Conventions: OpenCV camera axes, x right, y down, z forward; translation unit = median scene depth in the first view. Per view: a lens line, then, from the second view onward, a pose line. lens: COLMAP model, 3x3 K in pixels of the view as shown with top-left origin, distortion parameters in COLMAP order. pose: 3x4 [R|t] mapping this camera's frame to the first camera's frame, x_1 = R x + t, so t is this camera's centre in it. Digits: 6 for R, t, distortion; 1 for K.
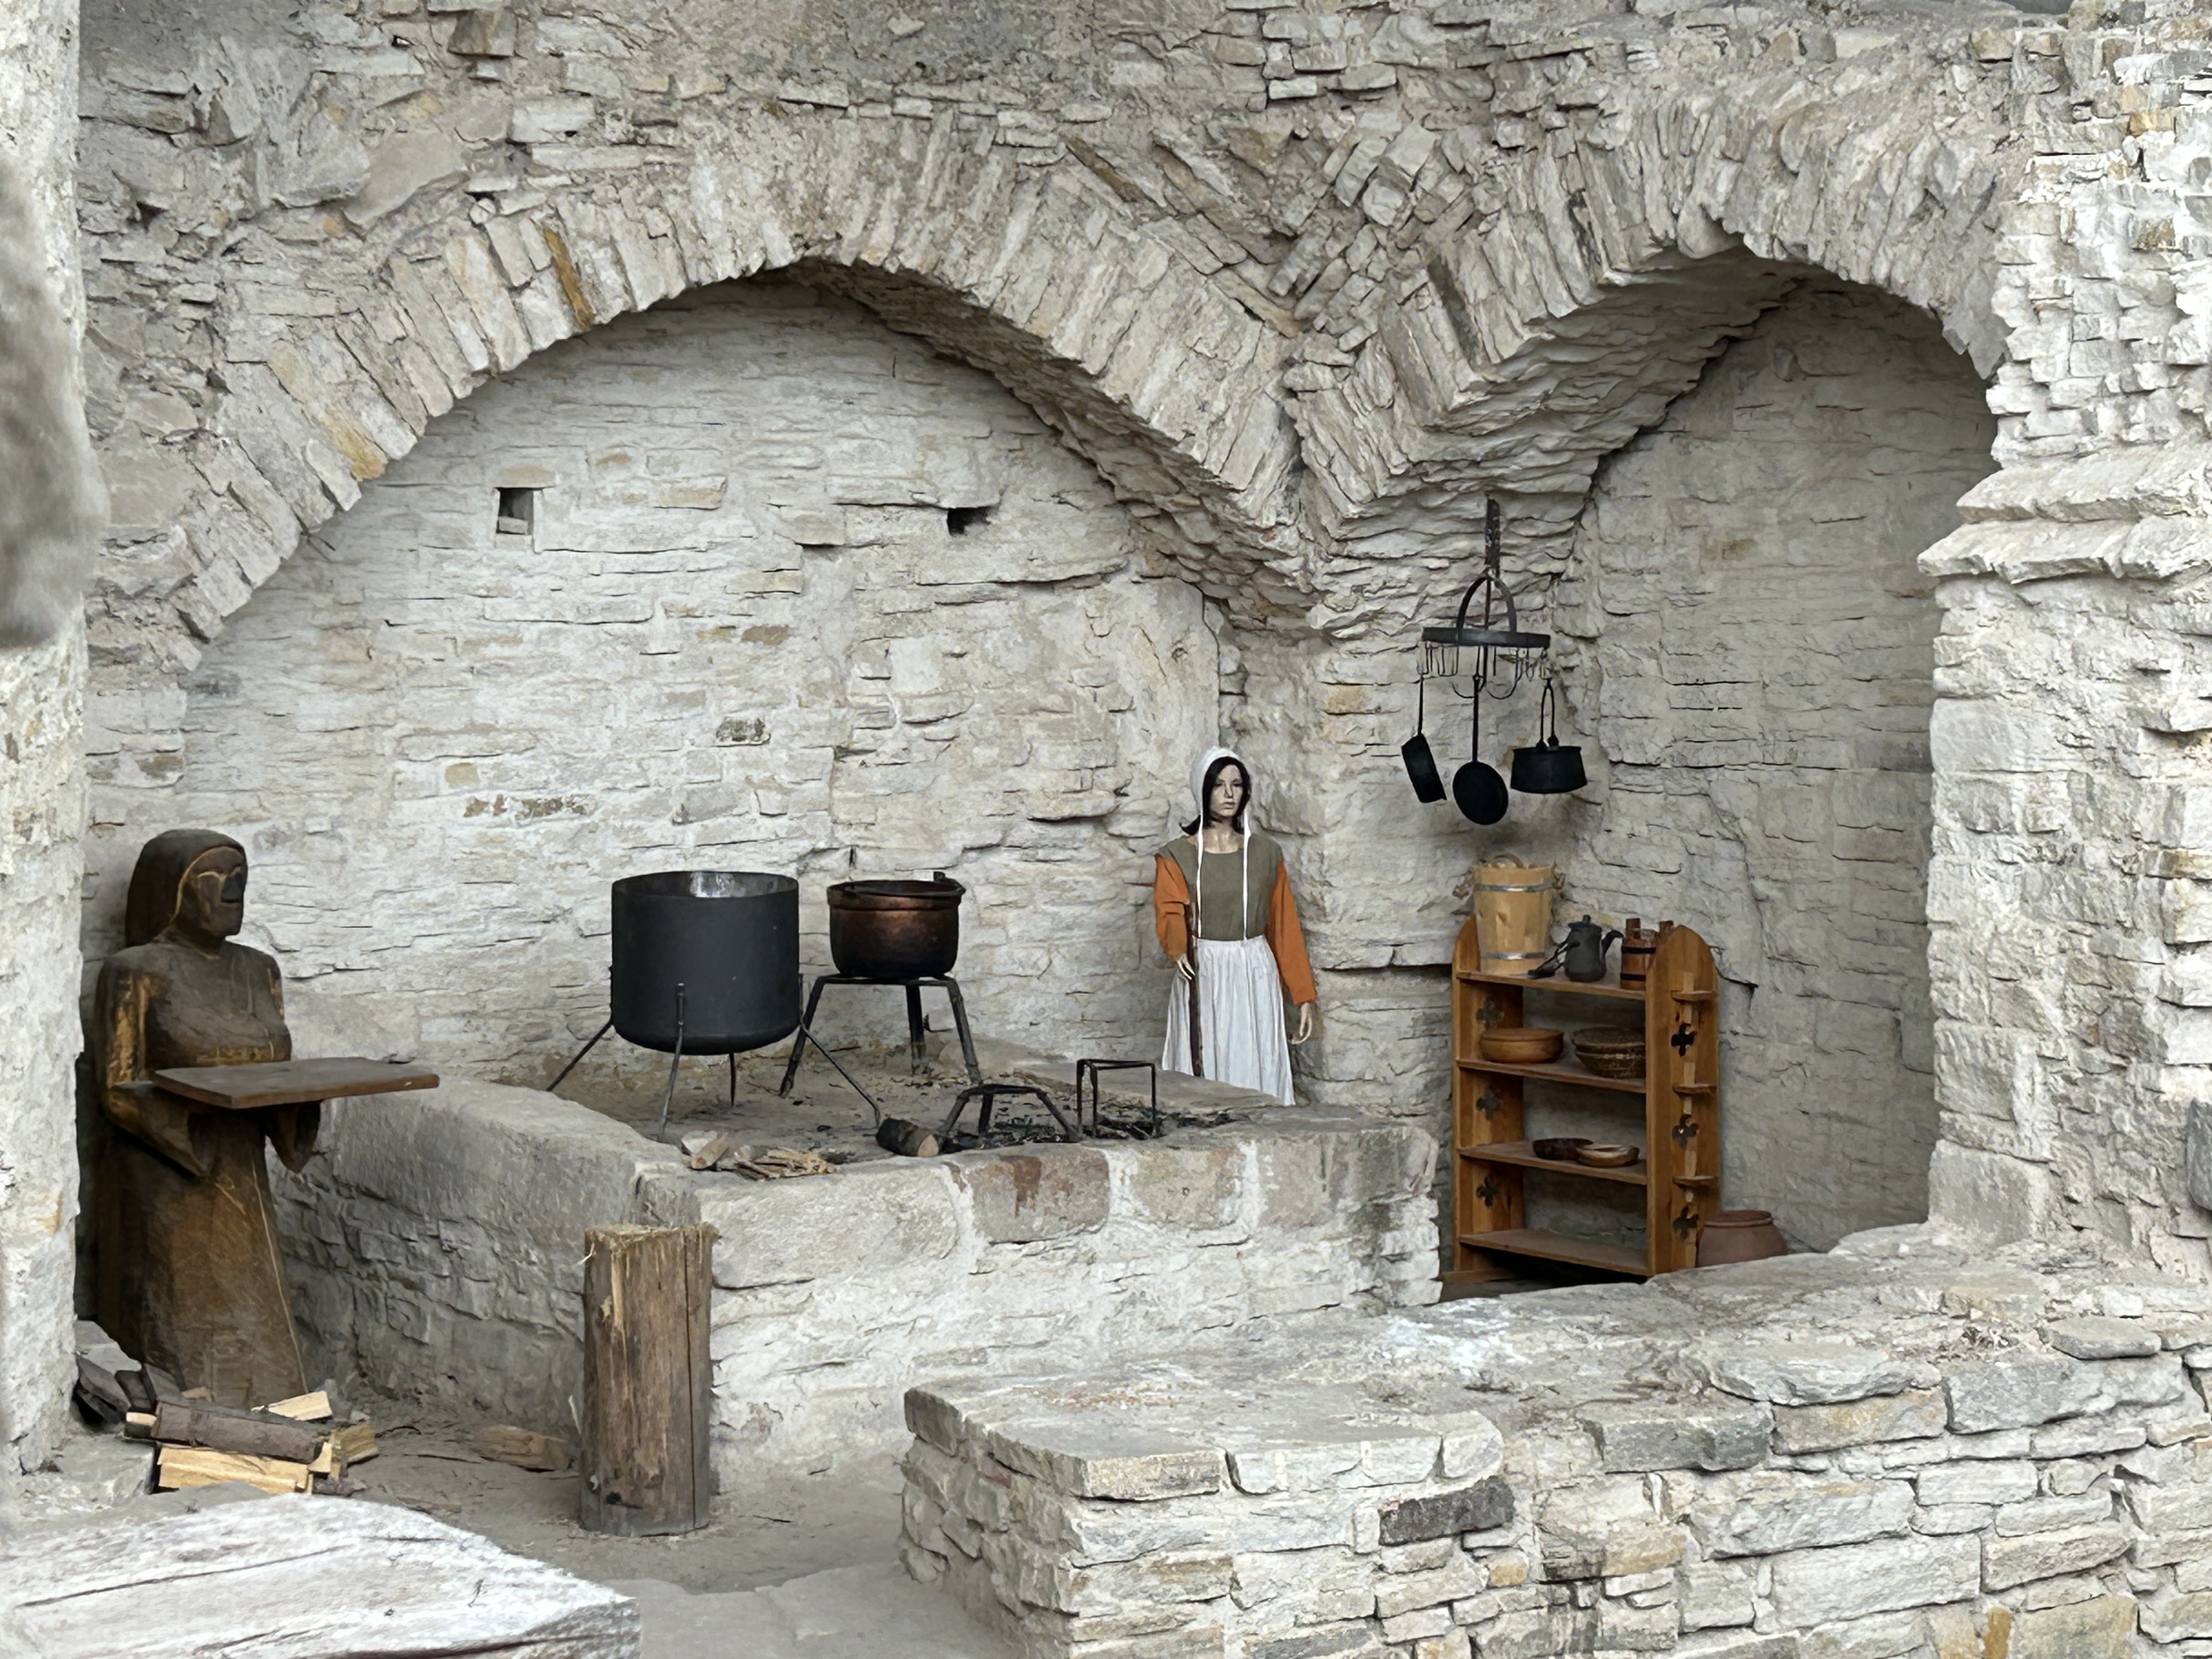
lens RADIAL K [[5440.6, 0, 1106.0], [0, 5440.6, 829.5], [0, 0, 1]] dist [0.341282, -0.303574]
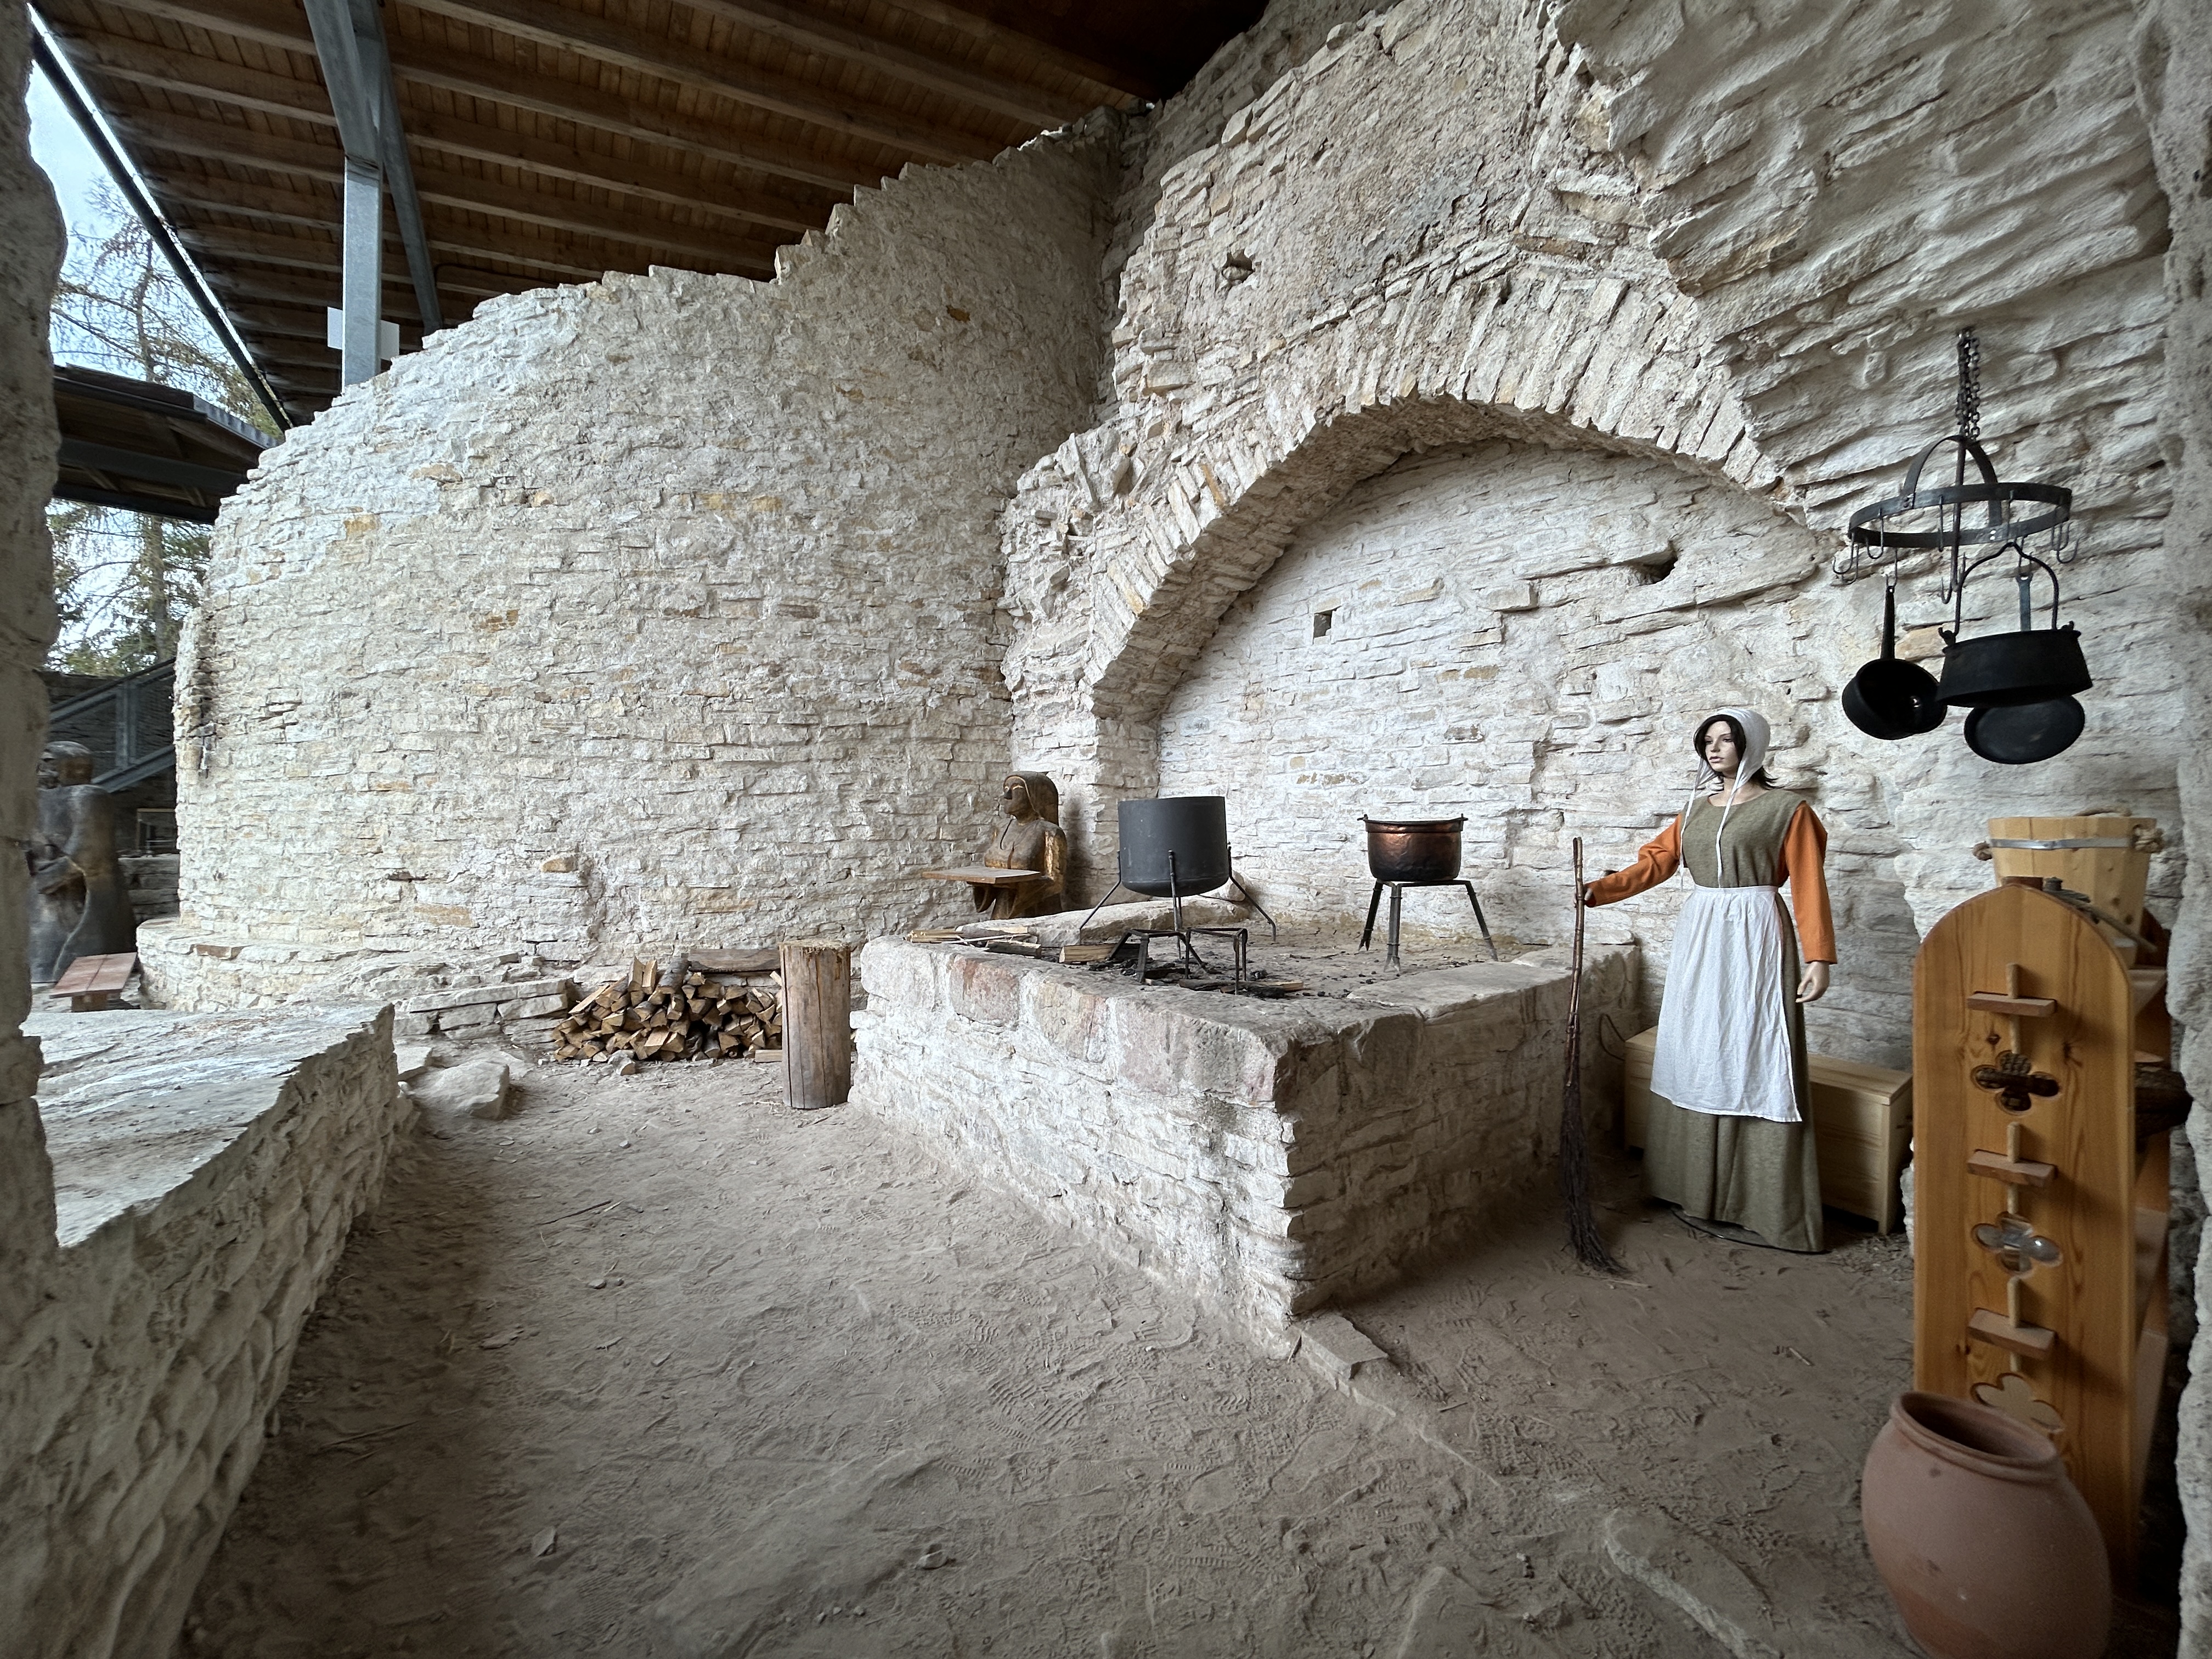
lens RADIAL K [[888.4, 0, 1106.0], [0, 888.4, 829.5], [0, 0, 1]] dist [-0.002264, 0.000019]
pose [[0.060010, 0.002450, -0.998195, 0.195908], [-0.085821, 0.996307, -0.002714, 0.020703], [0.994502, 0.085829, 0.059998, 0.904070]]
